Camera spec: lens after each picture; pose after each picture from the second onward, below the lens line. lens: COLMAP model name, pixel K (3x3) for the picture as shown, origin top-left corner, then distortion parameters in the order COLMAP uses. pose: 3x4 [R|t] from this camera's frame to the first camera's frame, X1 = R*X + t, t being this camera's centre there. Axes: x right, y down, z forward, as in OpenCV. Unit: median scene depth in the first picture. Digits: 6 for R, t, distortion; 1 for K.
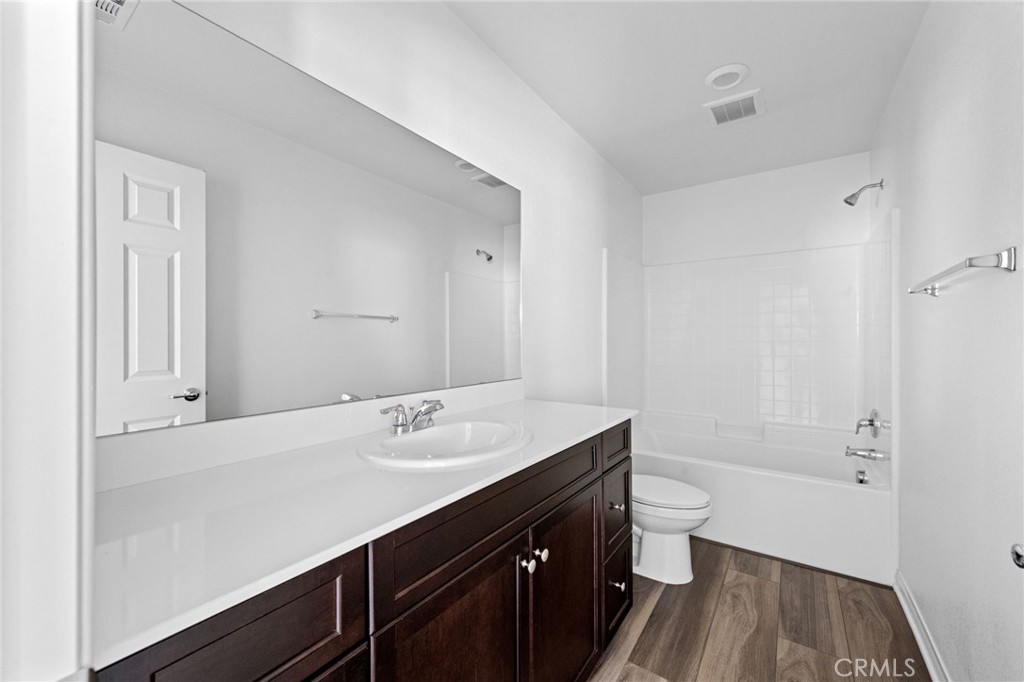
lens RADIAL K [[402.4, 0, 514.6], [0, 402.4, 336.6], [0, 0, 1]] dist [-0.001152, -0.000198]
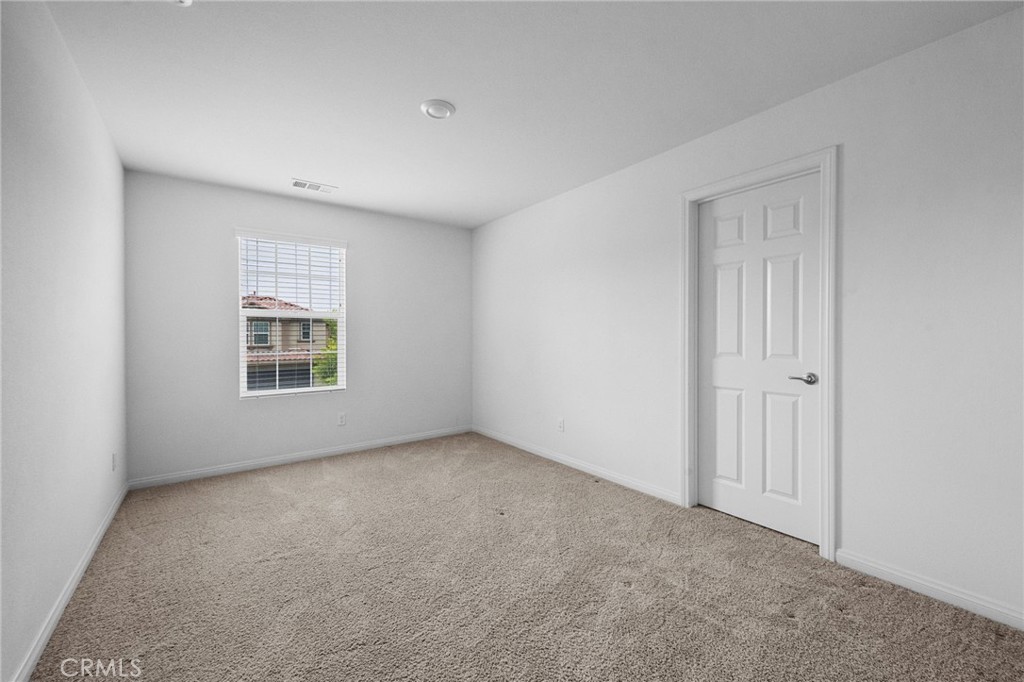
lens RADIAL K [[402.4, 0, 514.6], [0, 402.4, 336.6], [0, 0, 1]] dist [-0.001152, -0.000198]
pose [[-0.311350, 0.015750, -0.950165, 0.545880], [0.010028, 0.999861, 0.013288, 0.003739], [0.950242, -0.005391, -0.311465, 0.618613]]
